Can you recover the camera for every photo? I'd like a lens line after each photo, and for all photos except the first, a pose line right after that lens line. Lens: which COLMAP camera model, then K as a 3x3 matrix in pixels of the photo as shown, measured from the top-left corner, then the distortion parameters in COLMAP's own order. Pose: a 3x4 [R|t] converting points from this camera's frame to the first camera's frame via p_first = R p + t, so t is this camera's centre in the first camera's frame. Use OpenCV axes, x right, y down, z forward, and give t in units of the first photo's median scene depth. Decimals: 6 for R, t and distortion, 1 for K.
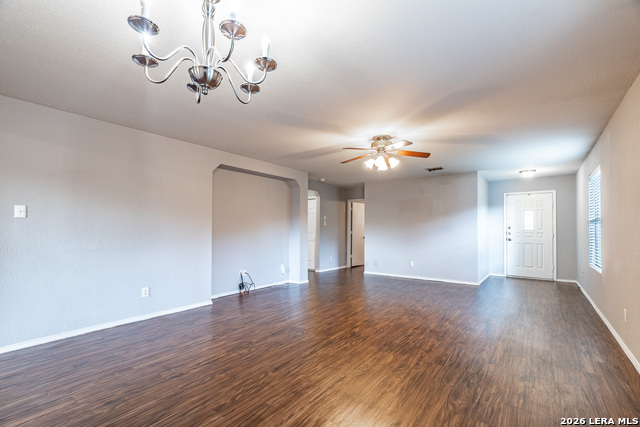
lens RADIAL K [[296.3, 0, 322.0], [0, 296.3, 220.8], [0, 0, 1]] dist [0.002569, 0.000367]
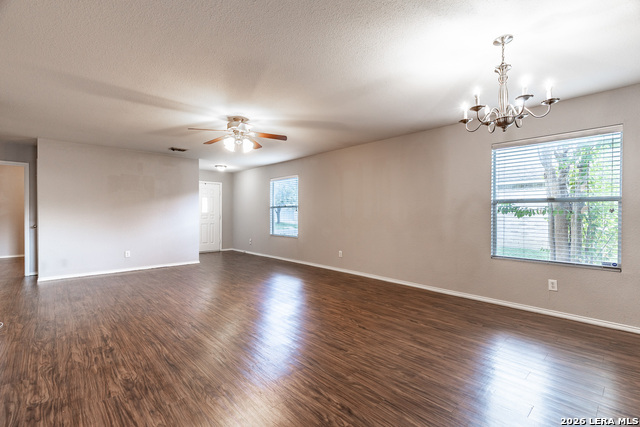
lens RADIAL K [[296.3, 0, 316.6], [0, 296.3, 213.2], [0, 0, 1]] dist [0.002569, 0.000367]
pose [[0.175736, -0.007657, 0.984408, -0.443604], [-0.026264, 0.999577, 0.012464, 0.006817], [-0.984087, -0.028045, 0.175460, 0.346430]]
